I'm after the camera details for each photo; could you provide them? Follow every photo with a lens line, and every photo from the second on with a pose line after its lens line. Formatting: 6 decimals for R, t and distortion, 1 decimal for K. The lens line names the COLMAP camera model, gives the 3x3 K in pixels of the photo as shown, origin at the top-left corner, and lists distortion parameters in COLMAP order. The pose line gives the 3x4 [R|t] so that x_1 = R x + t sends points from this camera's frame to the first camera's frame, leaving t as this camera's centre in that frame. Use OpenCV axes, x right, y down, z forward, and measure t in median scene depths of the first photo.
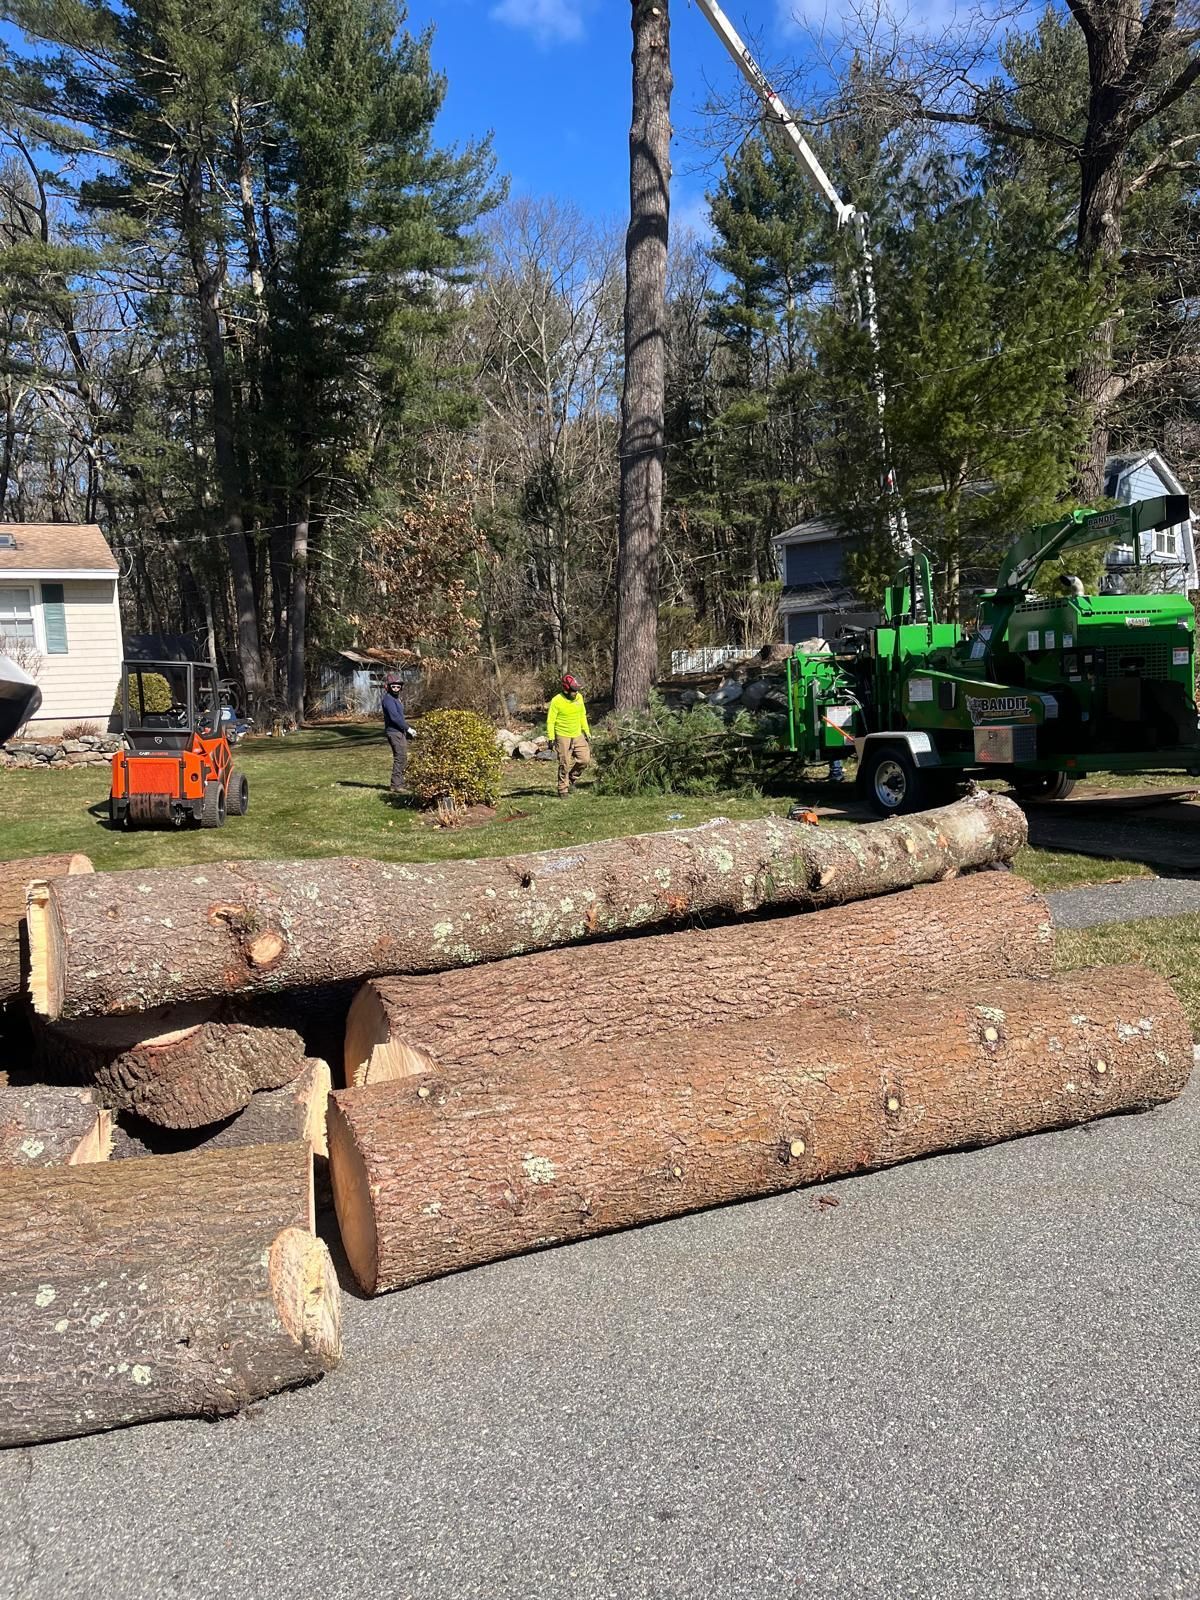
lens RADIAL K [[1202.3, 0, 600.0], [0, 1202.3, 800.0], [0, 0, 1]] dist [0.078679, -0.099394]
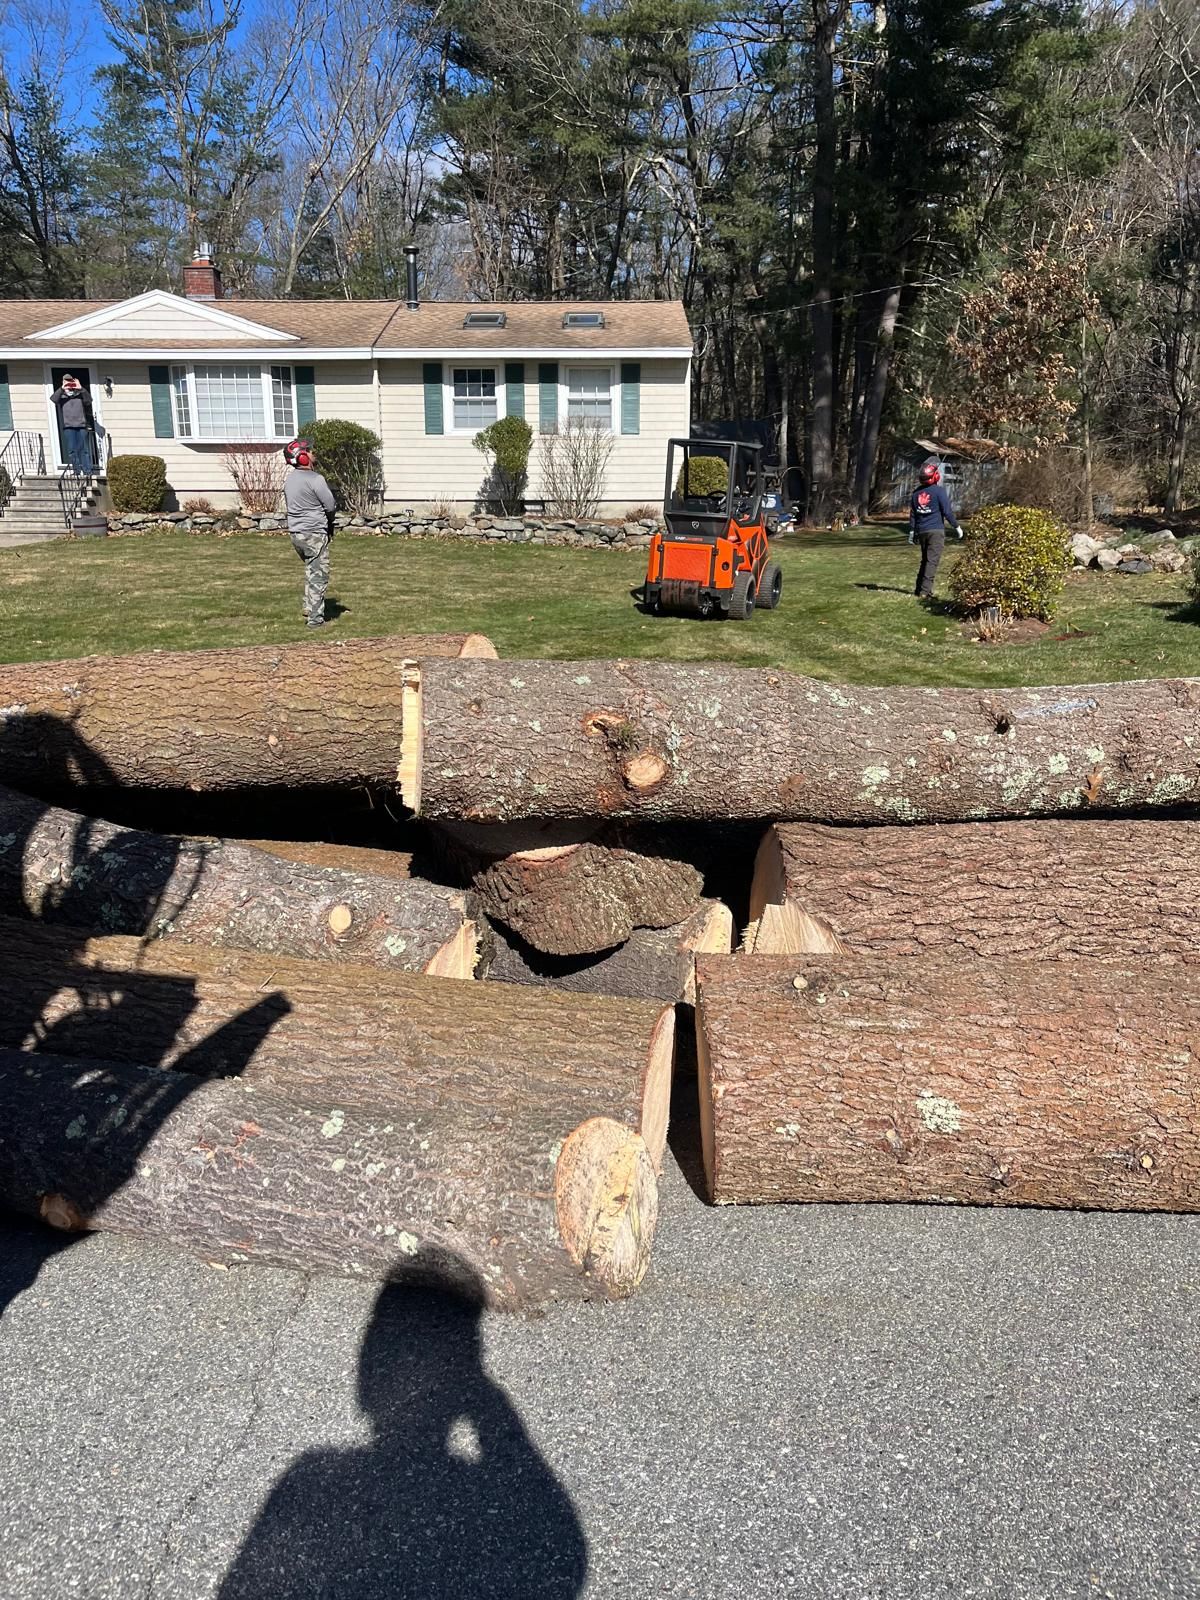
lens RADIAL K [[1202.3, 0, 600.0], [0, 1202.3, 800.0], [0, 0, 1]] dist [0.078679, -0.099394]
pose [[0.893641, 0.150734, -0.422712, 0.042743], [-0.080146, 0.980368, 0.180153, -0.003160], [0.441568, -0.127114, 0.888178, 0.225094]]
